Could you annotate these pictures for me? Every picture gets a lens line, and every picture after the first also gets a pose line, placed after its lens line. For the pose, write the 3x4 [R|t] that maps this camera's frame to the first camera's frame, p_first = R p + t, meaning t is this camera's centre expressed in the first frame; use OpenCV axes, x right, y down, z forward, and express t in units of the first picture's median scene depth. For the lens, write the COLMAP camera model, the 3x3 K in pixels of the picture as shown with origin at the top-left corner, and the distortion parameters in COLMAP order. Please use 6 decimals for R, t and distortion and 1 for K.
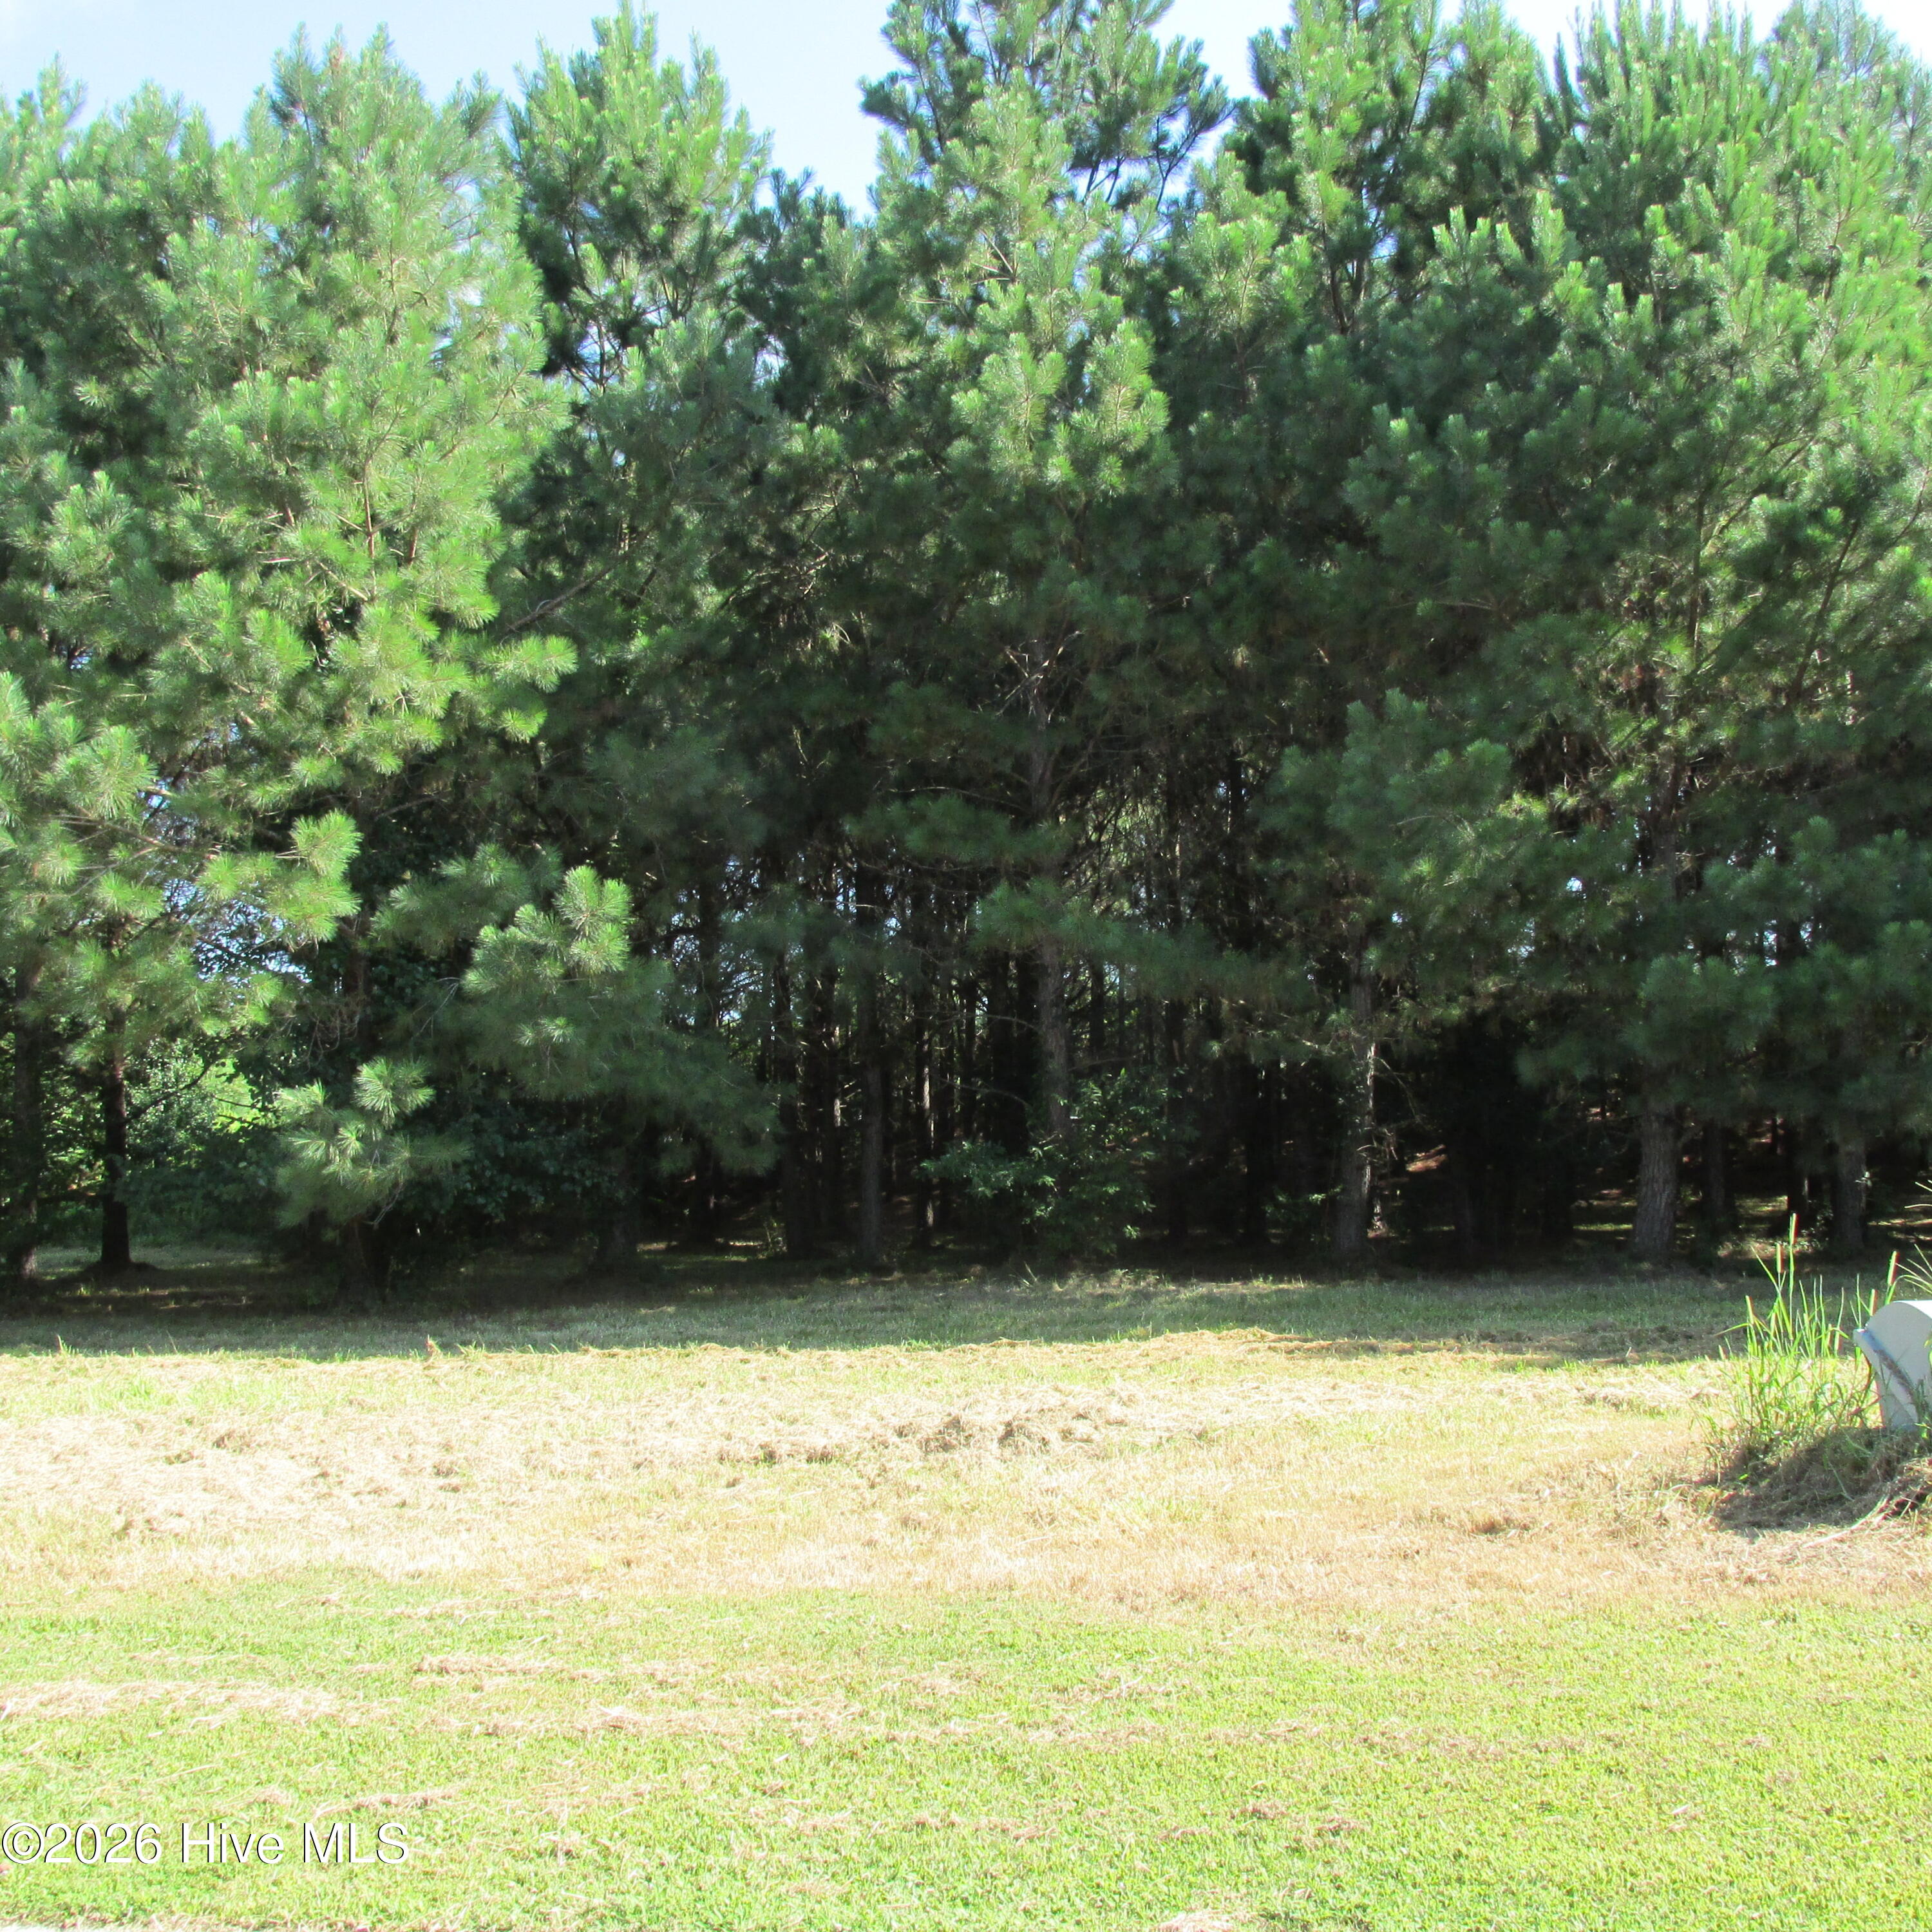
lens RADIAL K [[2072.6, 0, 920.5], [0, 2072.6, 962.6], [0, 0, 1]] dist [-0.014802, -0.009956]
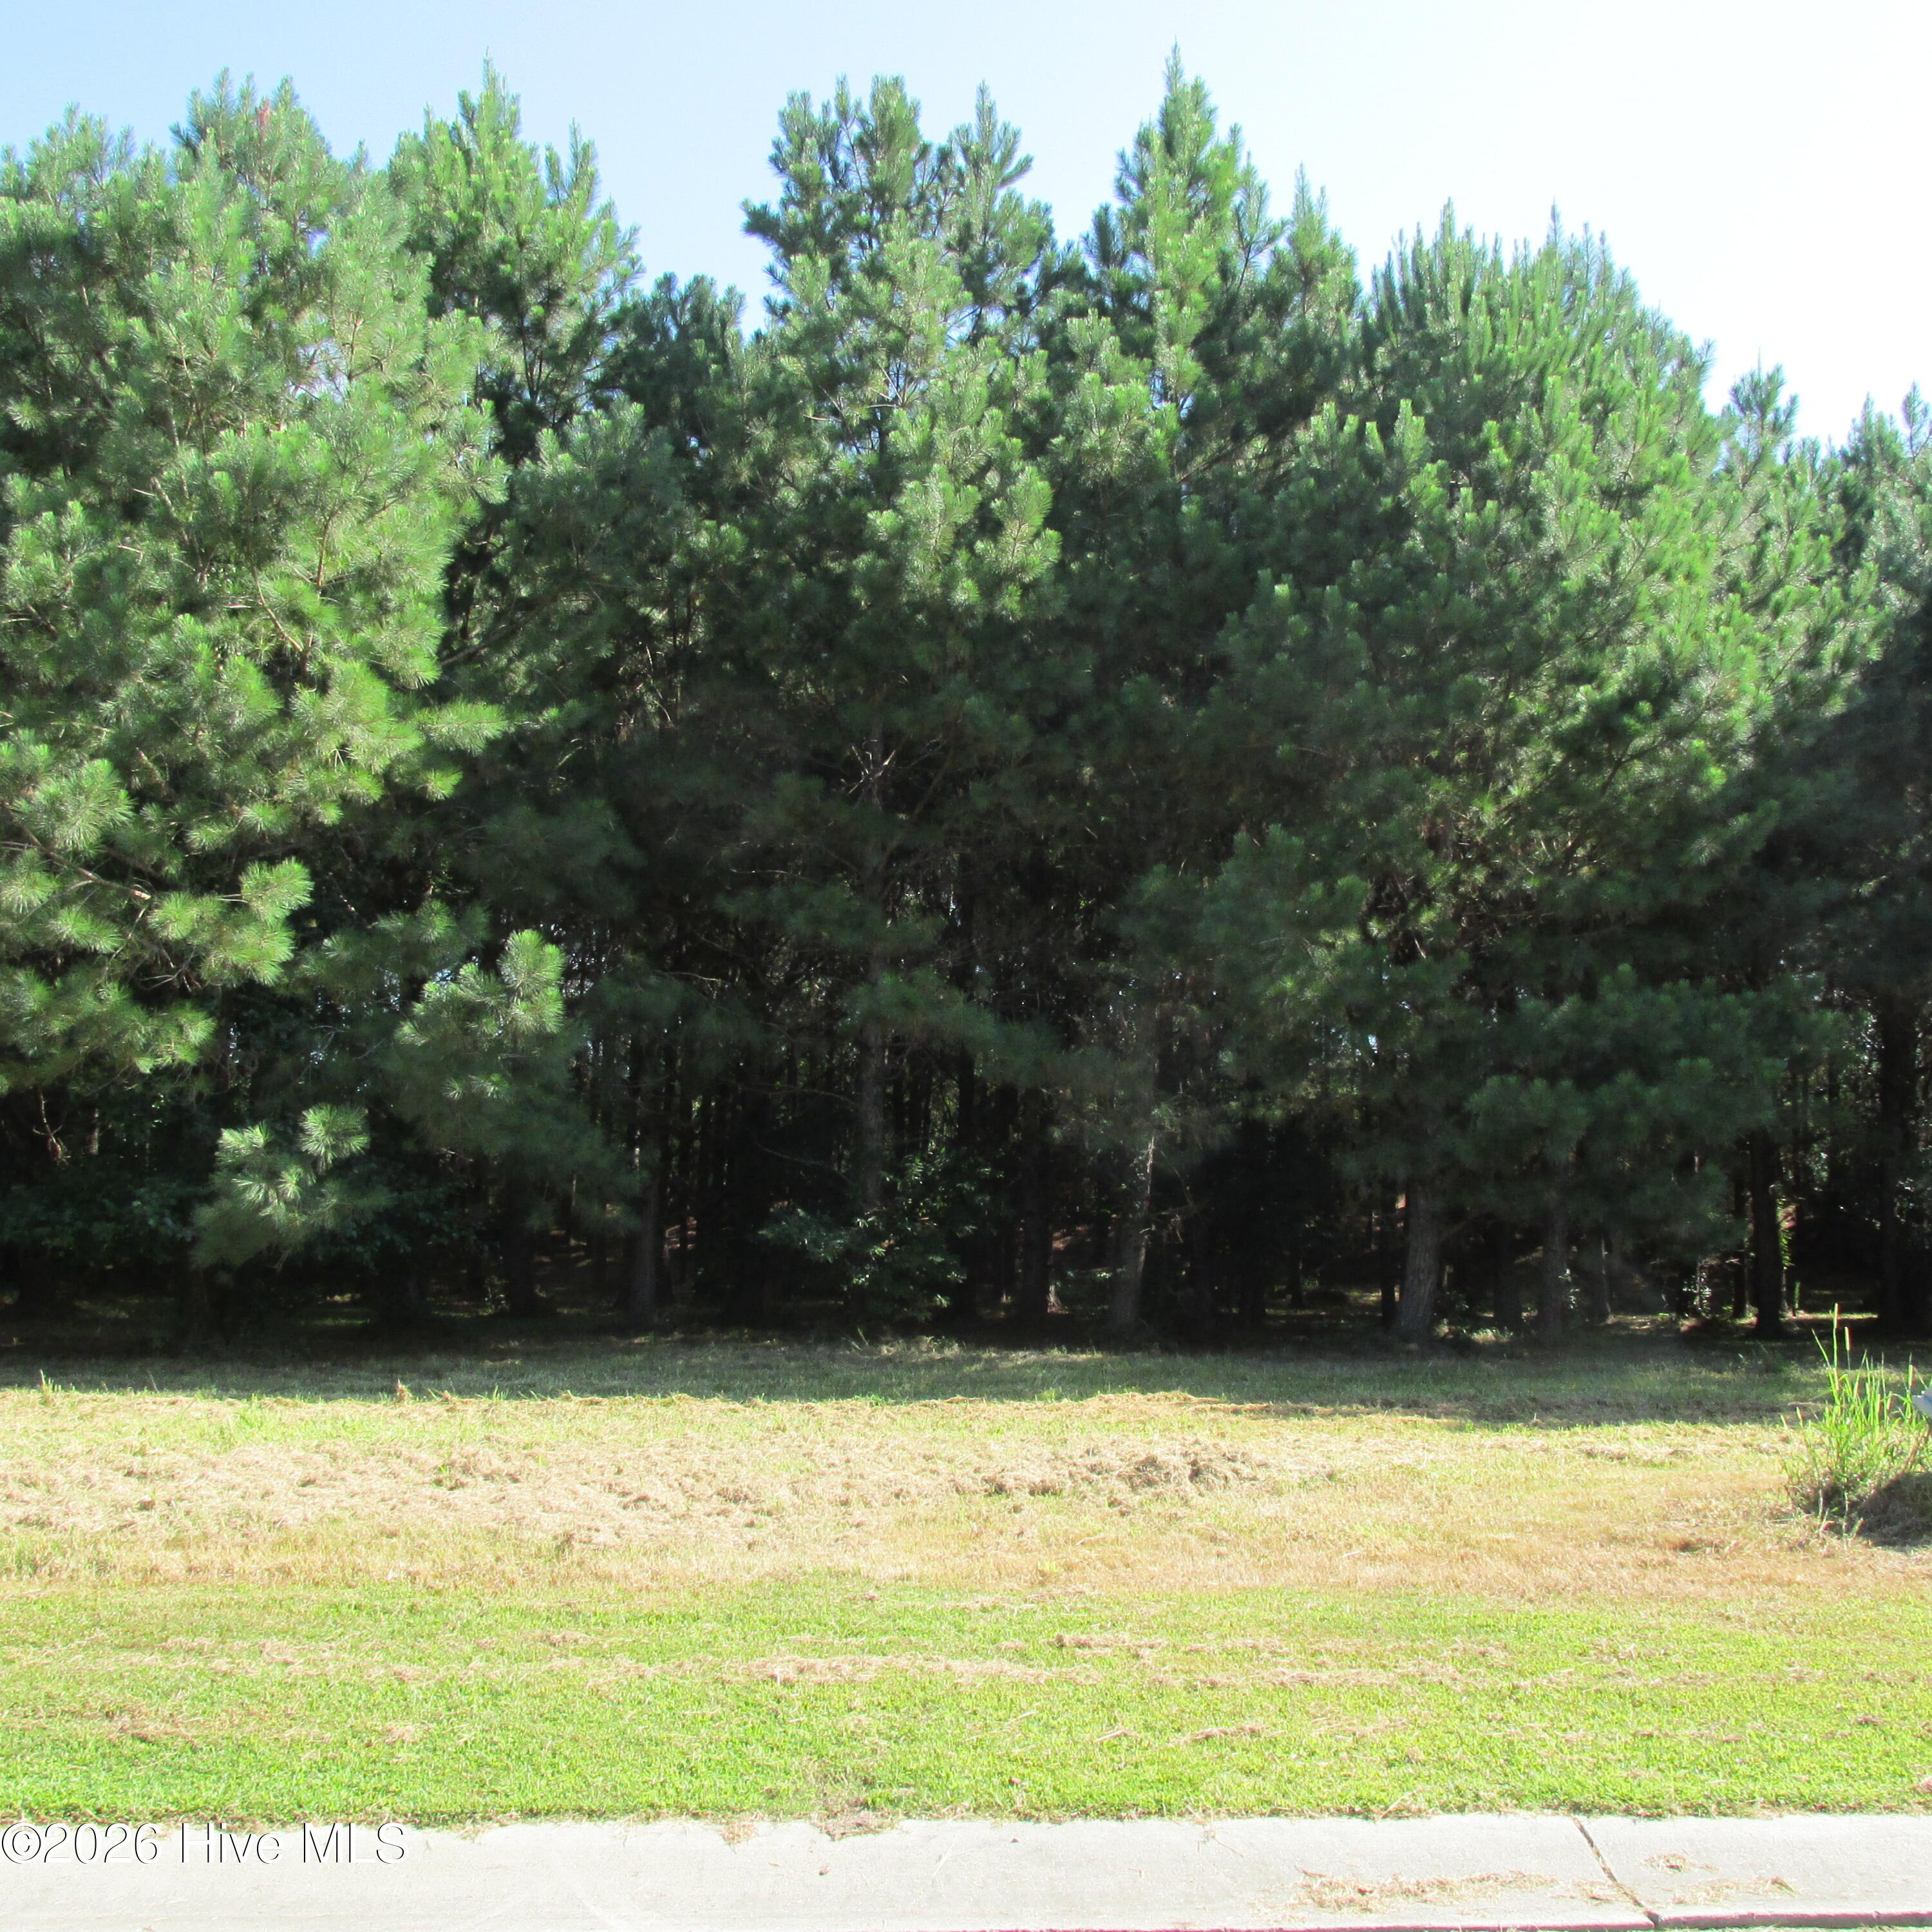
lens RADIAL K [[2072.6, 0, 920.5], [0, 2072.6, 962.6], [0, 0, 1]] dist [-0.014802, -0.009956]
pose [[0.975192, 0.067263, 0.210892, -0.187225], [-0.060179, 0.997392, -0.039836, -0.000711], [-0.213022, 0.026156, 0.976697, -0.053634]]
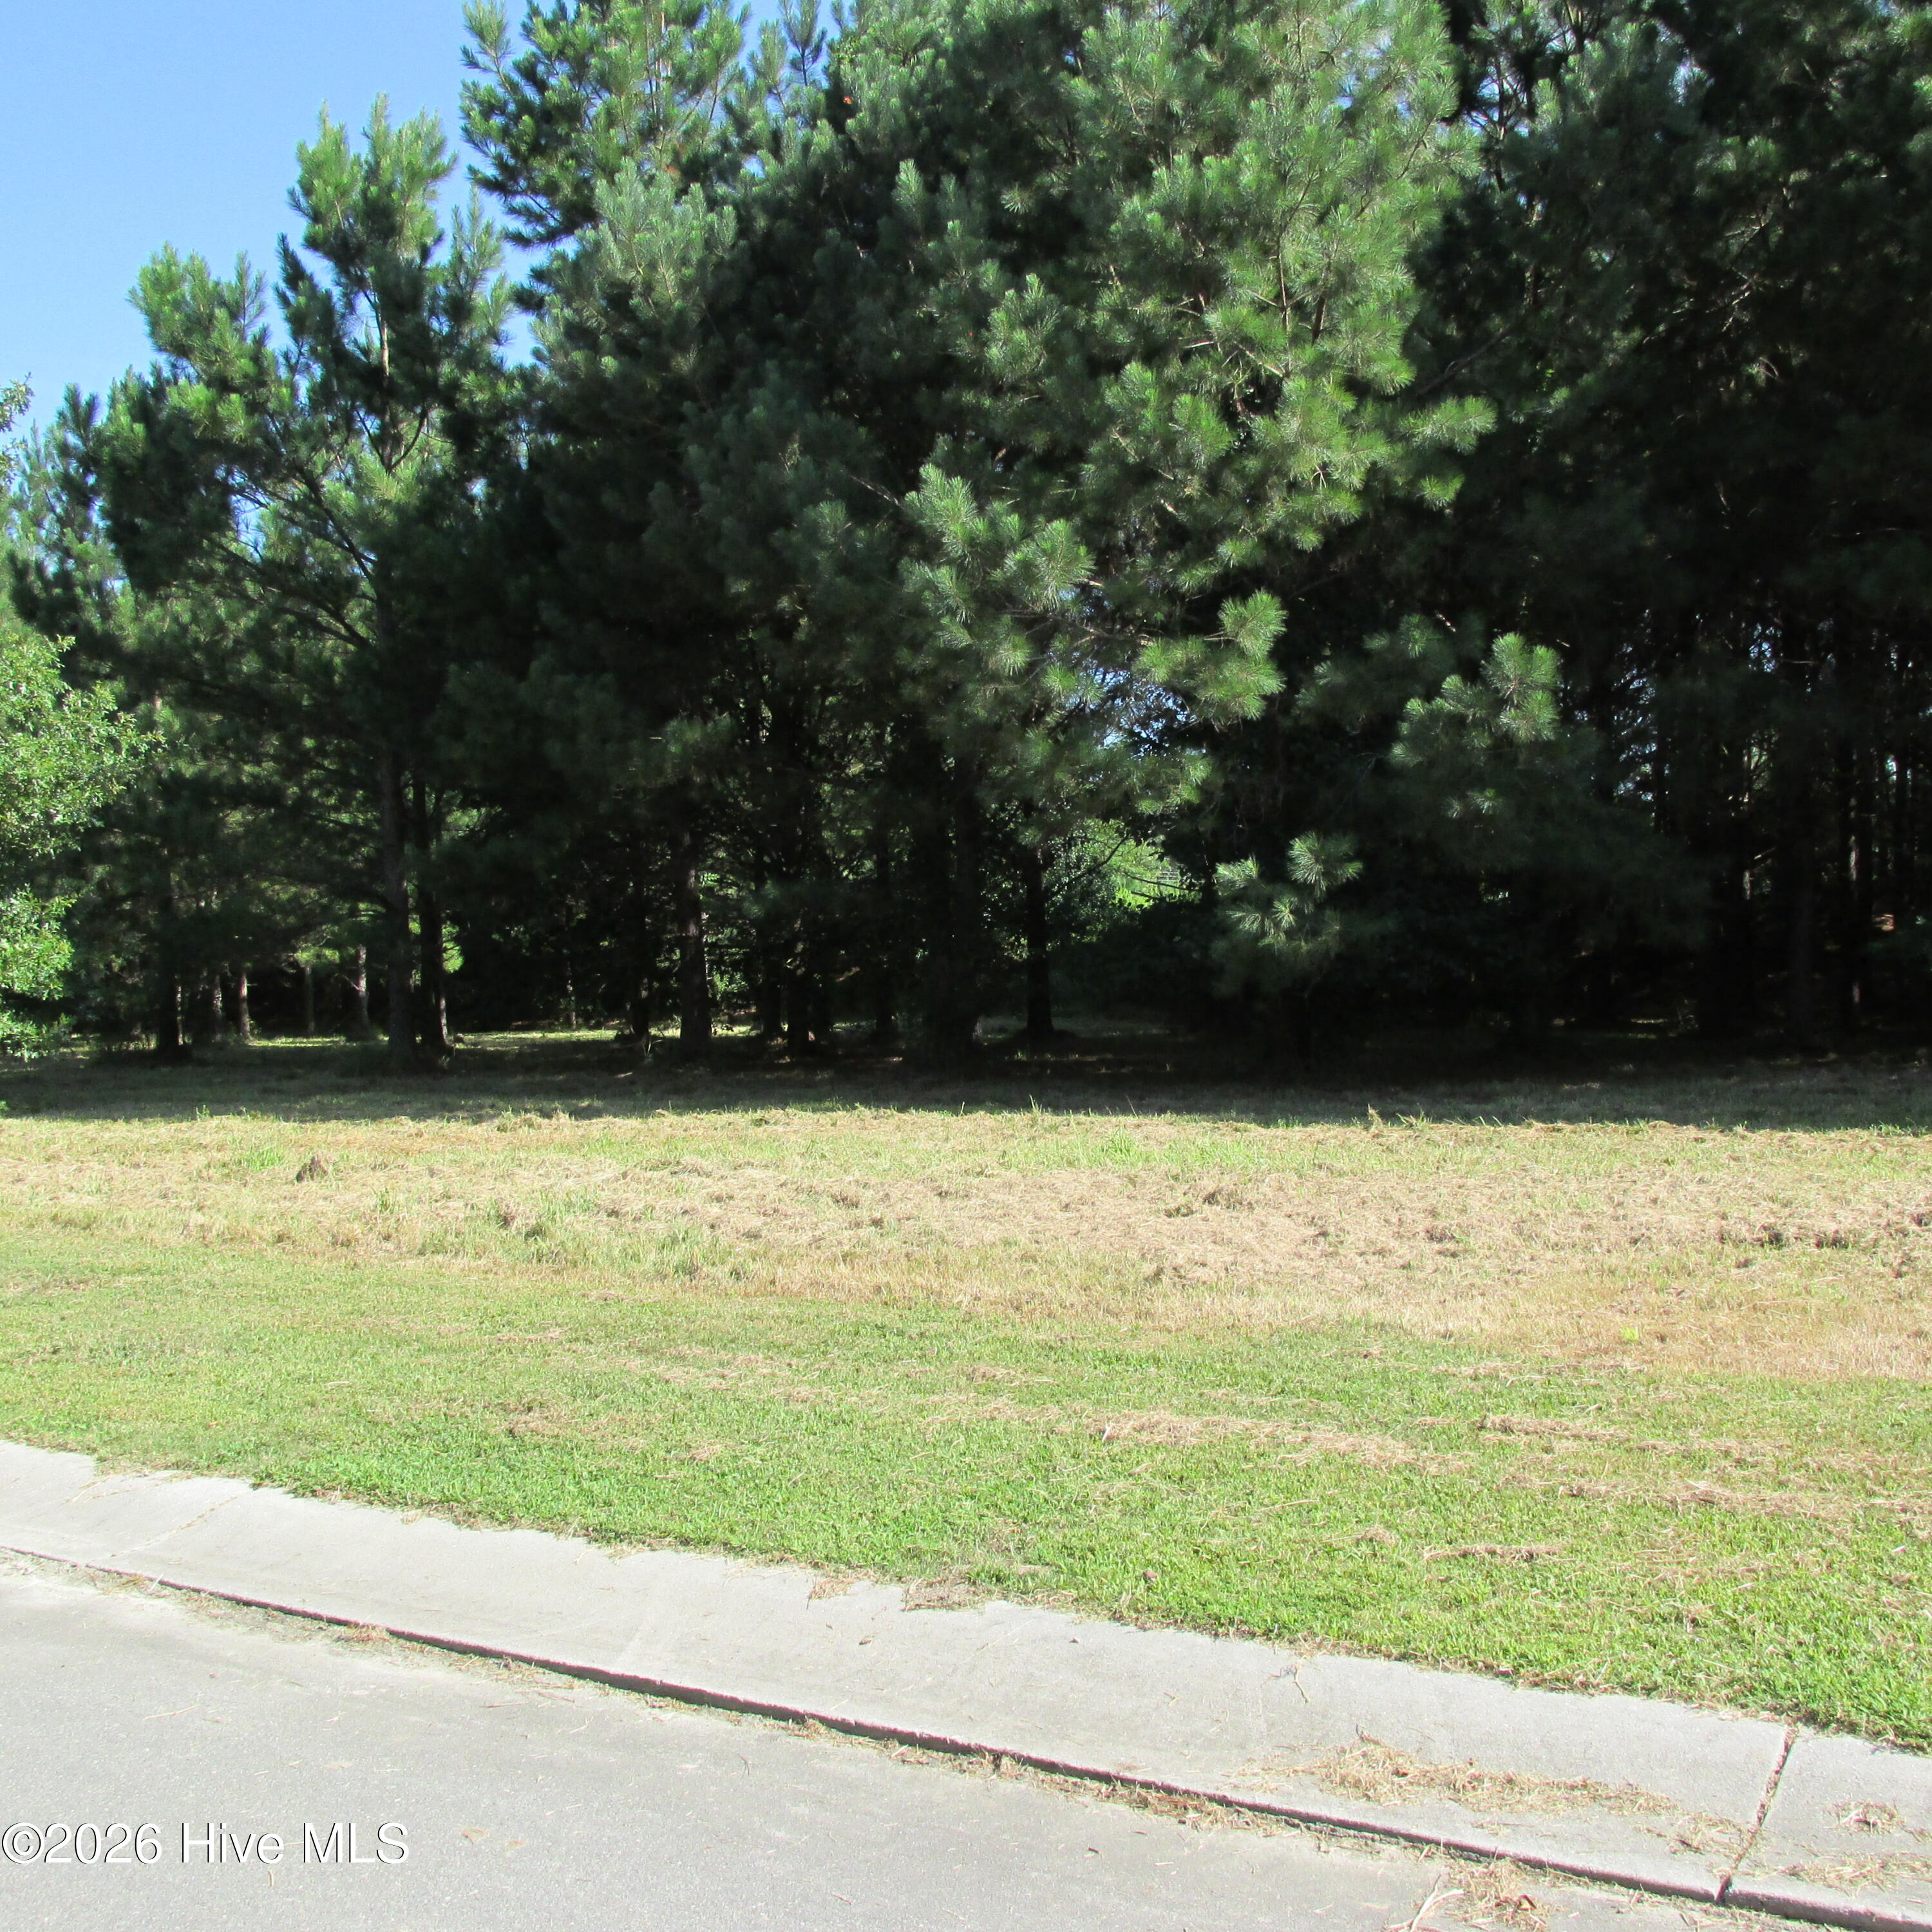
lens RADIAL K [[2073.4, 0, 998.2], [0, 2073.4, 945.8], [0, 0, 1]] dist [-0.038501, 0.026496]
pose [[0.929519, 0.002625, -0.368765, -0.027818], [0.034073, 0.995086, 0.092967, 0.001275], [0.367197, -0.098979, 0.924862, -0.001046]]
